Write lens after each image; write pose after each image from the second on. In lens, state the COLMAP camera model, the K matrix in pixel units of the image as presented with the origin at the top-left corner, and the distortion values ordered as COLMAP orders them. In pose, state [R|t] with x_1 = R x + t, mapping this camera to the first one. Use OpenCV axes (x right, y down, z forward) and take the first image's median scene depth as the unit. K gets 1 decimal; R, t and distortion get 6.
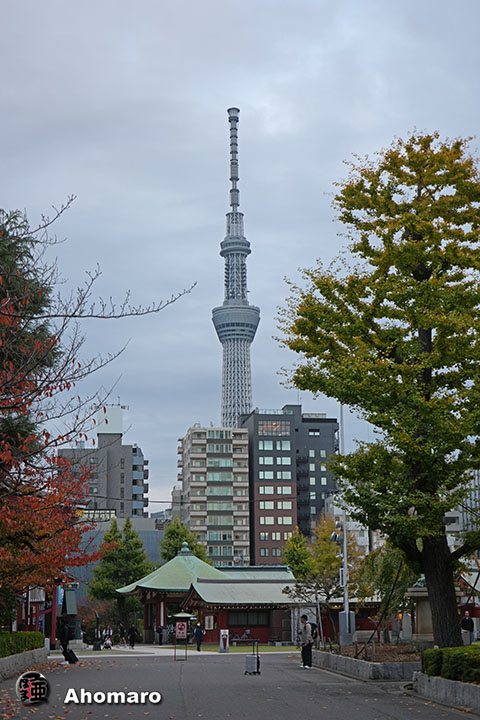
lens RADIAL K [[1240.2, 0, 242.4], [0, 1240.2, 364.5], [0, 0, 1]] dist [0.028681, 0.000000]
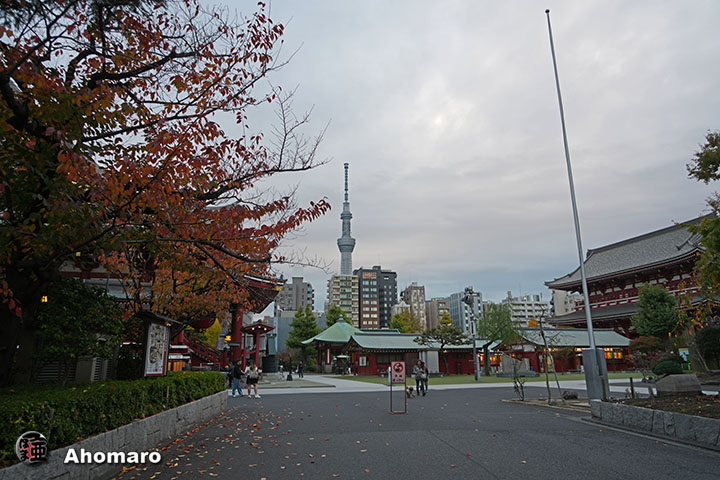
lens RADIAL K [[464.0, 0, 359.4], [0, 464.0, 233.9], [0, 0, 1]] dist [-0.026680, 0.000483]
pose [[0.999616, 0.010627, 0.025584, -0.038873], [-0.009002, 0.997986, -0.062787, 0.070660], [-0.026200, 0.062532, 0.997699, 0.341378]]
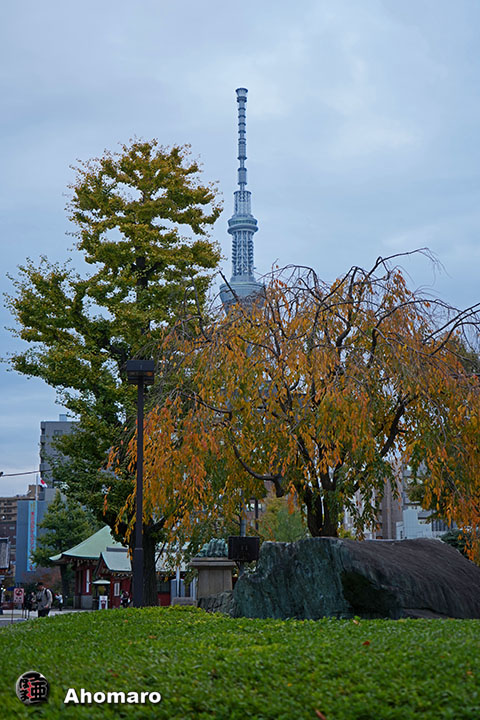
lens RADIAL K [[1211.7, 0, 237.5], [0, 1211.7, 358.5], [0, 0, 1]] dist [0.033485, 0.000000]
pose [[0.999874, 0.006213, -0.014600, 0.073383], [-0.005979, 0.999853, 0.016042, -0.003917], [0.014697, -0.015952, 0.999765, -0.019301]]
